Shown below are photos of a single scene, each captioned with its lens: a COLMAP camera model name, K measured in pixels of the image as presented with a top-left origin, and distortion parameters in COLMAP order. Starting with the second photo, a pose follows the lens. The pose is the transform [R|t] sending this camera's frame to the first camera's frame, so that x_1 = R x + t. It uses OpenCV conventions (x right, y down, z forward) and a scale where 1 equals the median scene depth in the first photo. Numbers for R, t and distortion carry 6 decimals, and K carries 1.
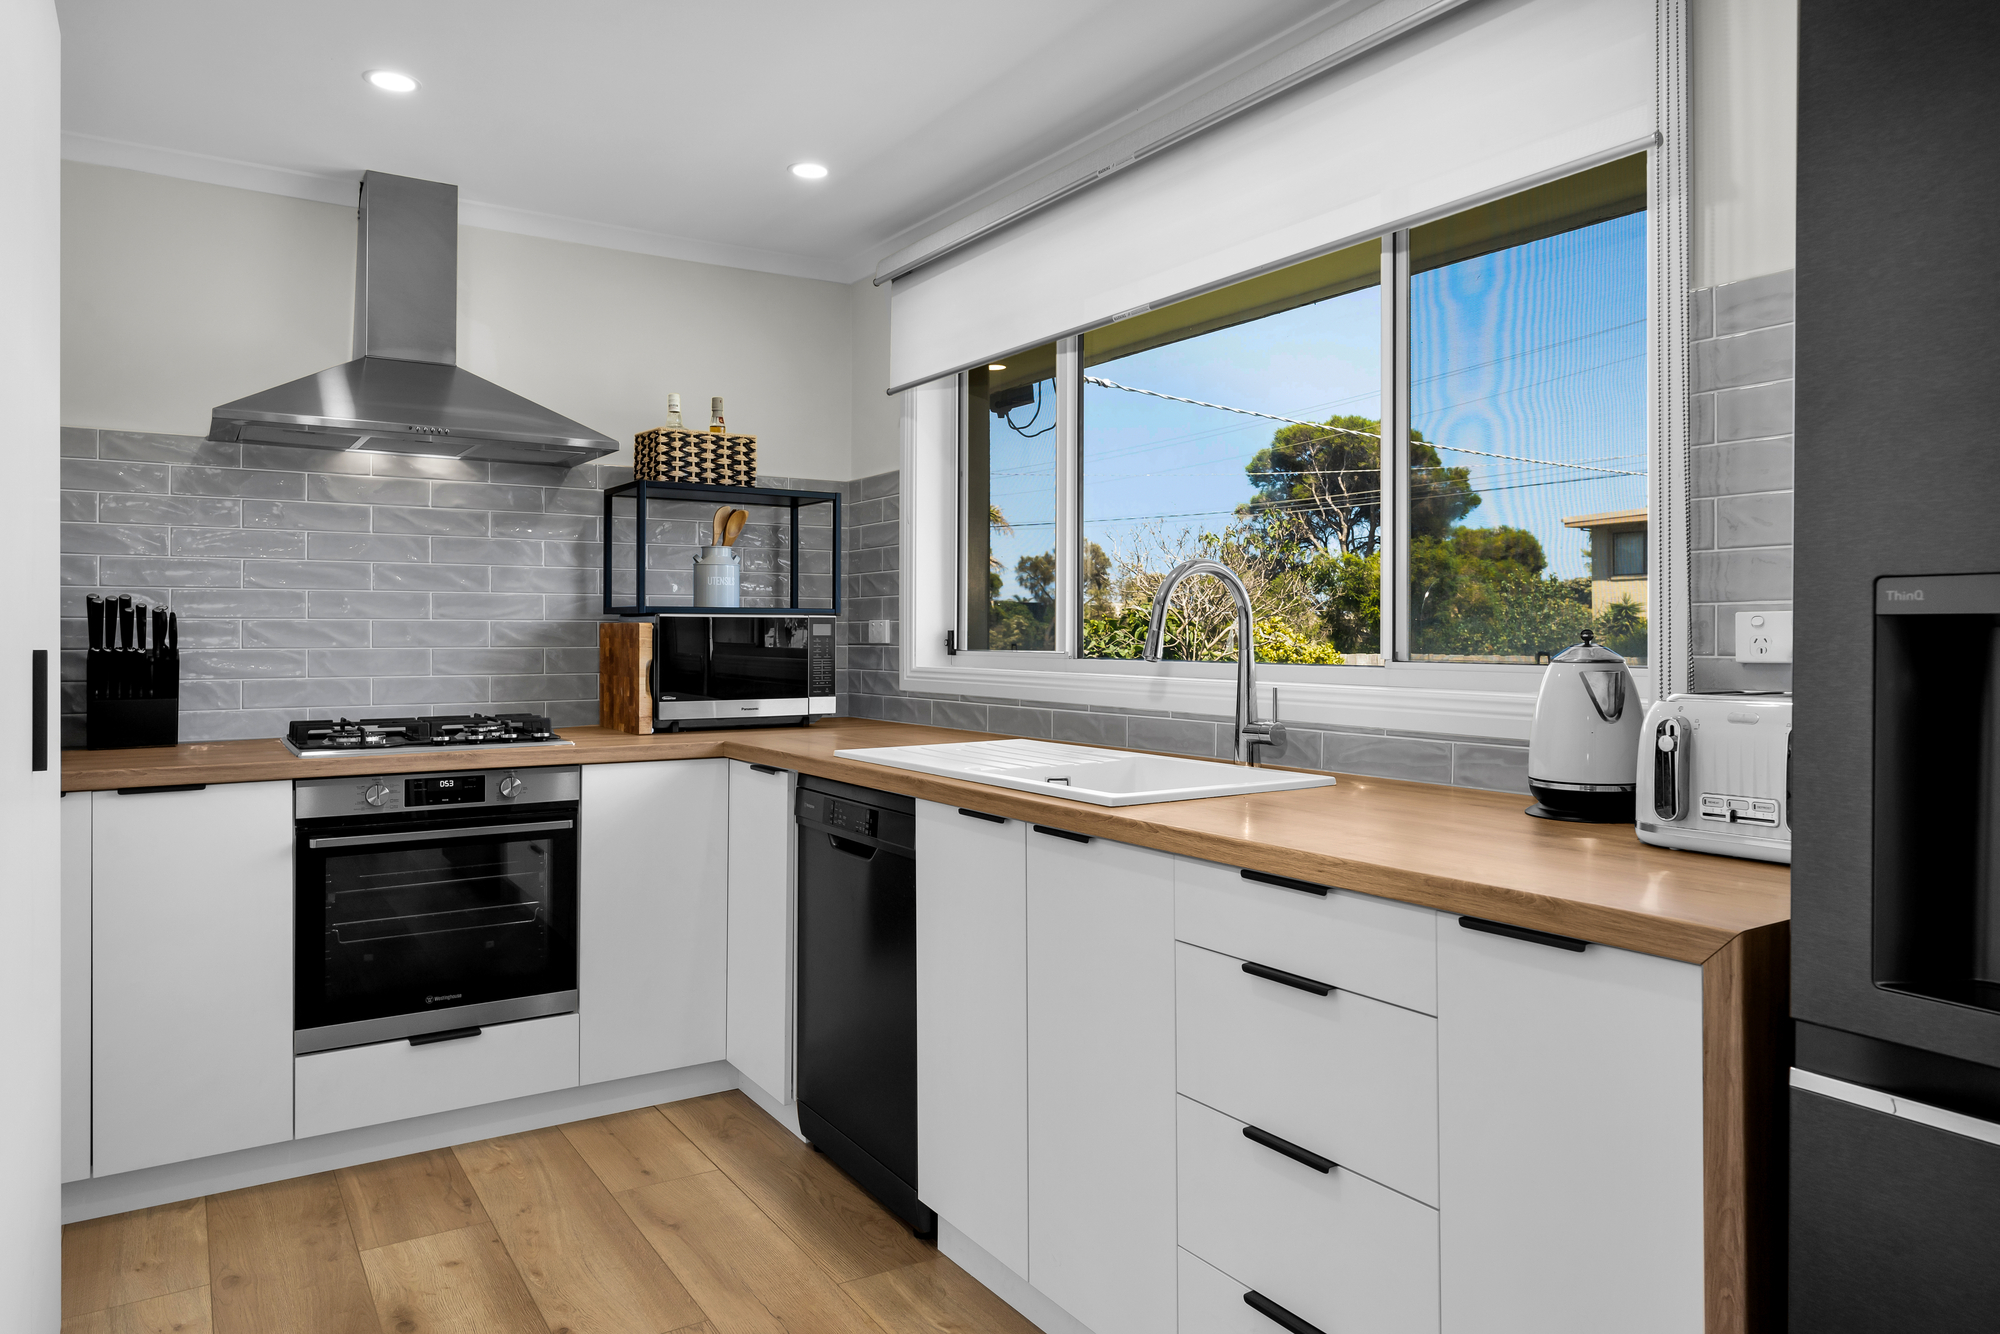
lens RADIAL K [[1284.9, 0, 1003.8], [0, 1284.9, 626.9], [0, 0, 1]] dist [-0.001651, 0.001458]
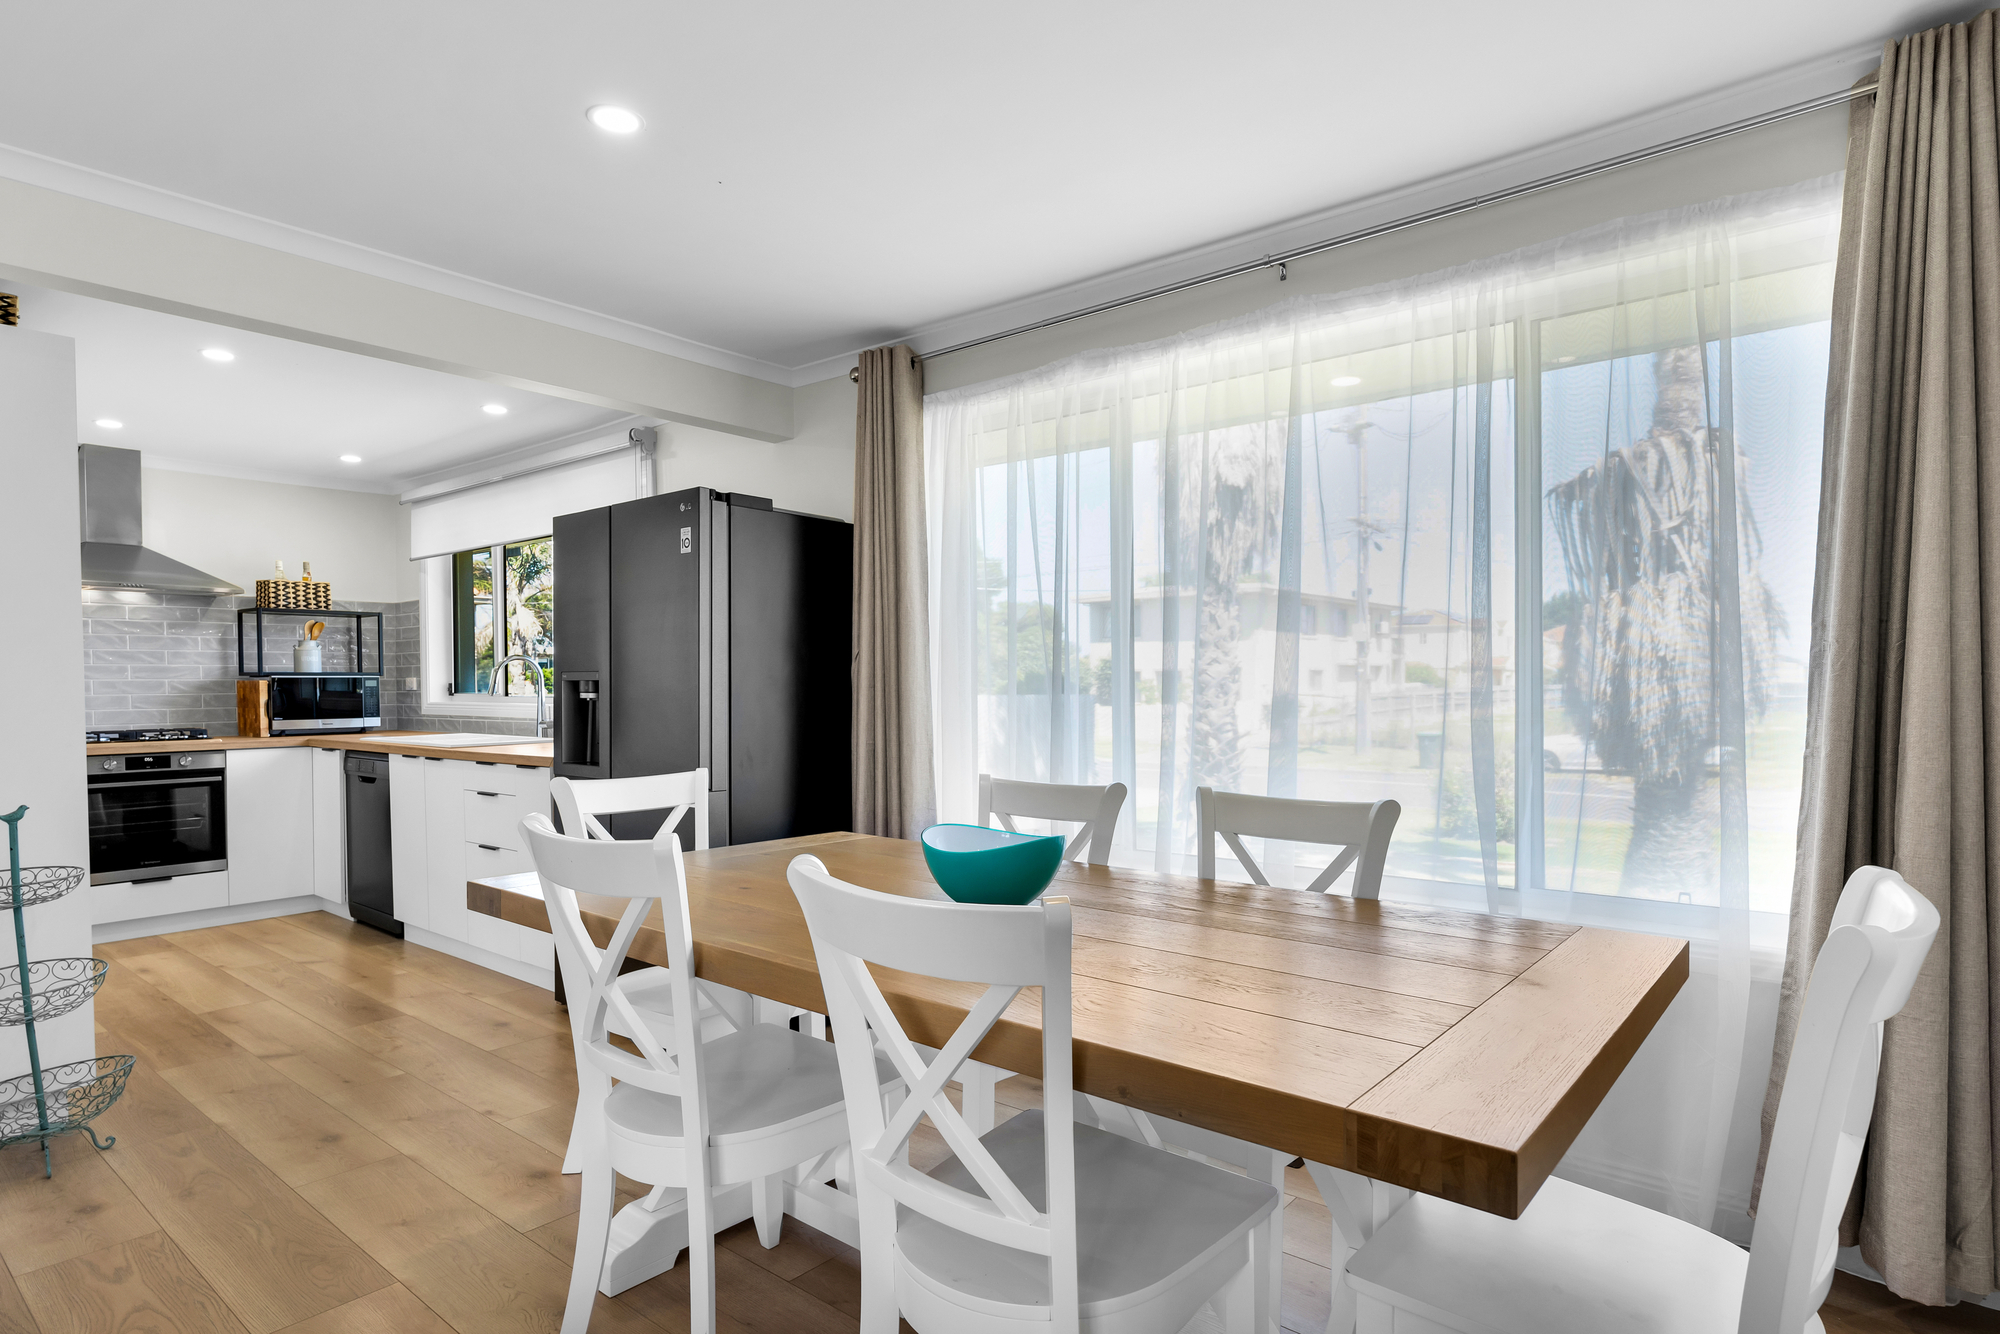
lens RADIAL K [[1065.2, 0, 1011.5], [0, 1065.2, 703.5], [0, 0, 1]] dist [0.005804, 0.000849]
pose [[0.951897, -0.014474, 0.306075, 0.302866], [0.006433, 0.999608, 0.027266, -0.005136], [-0.306350, -0.023986, 0.951617, -0.886626]]
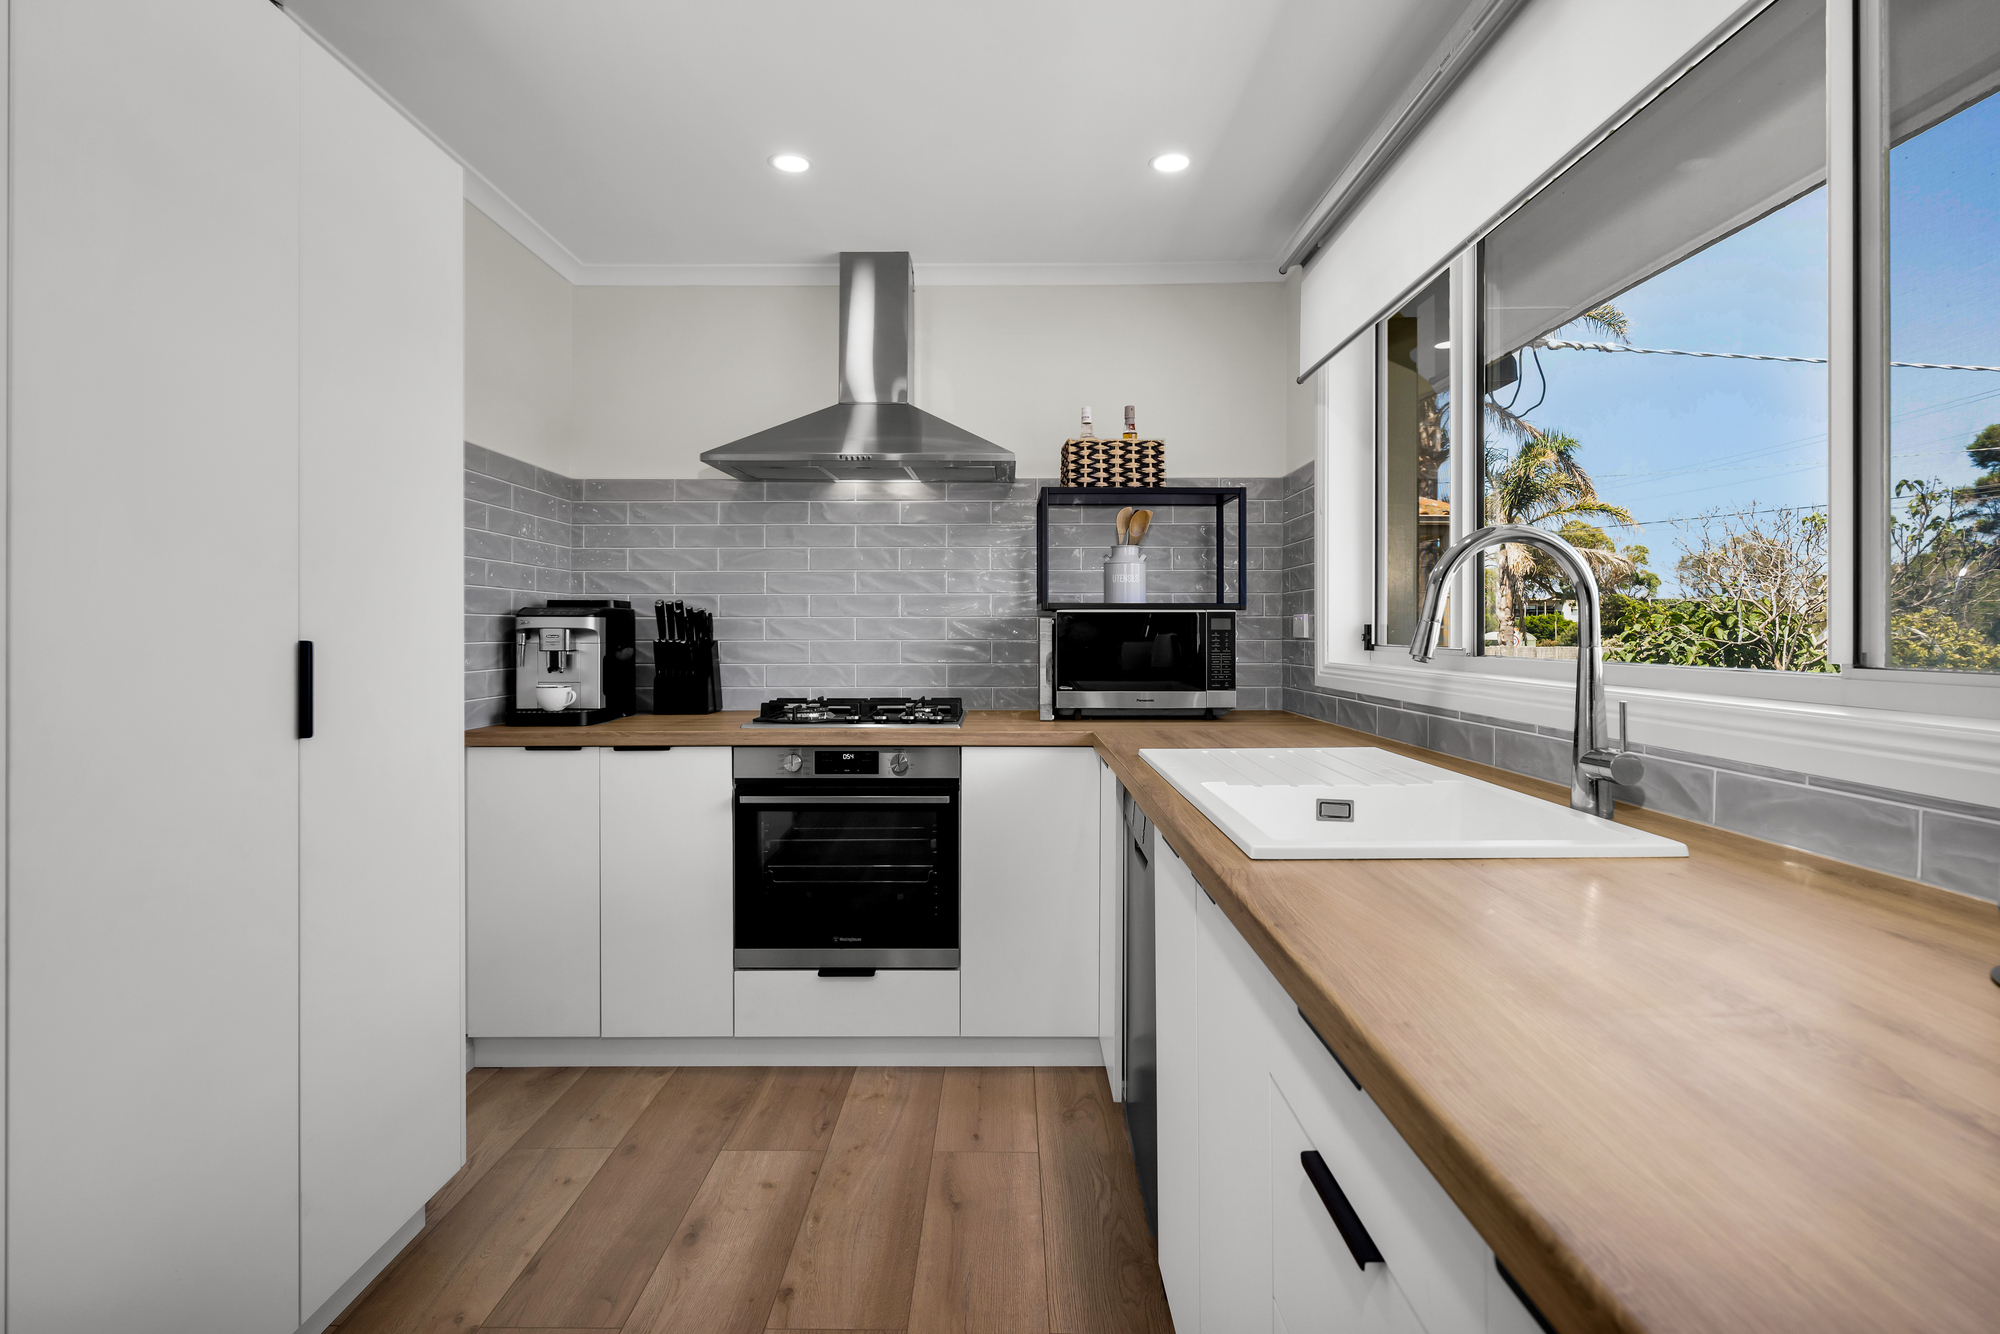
lens RADIAL K [[1028.2, 0, 1003.5], [0, 1028.2, 631.9], [0, 0, 1]] dist [-0.000231, 0.000499]
pose [[0.838883, -0.000898, -0.544311, 0.161065], [0.004075, 0.999981, 0.004631, 0.004060], [0.544296, -0.006103, 0.838871, 0.243381]]
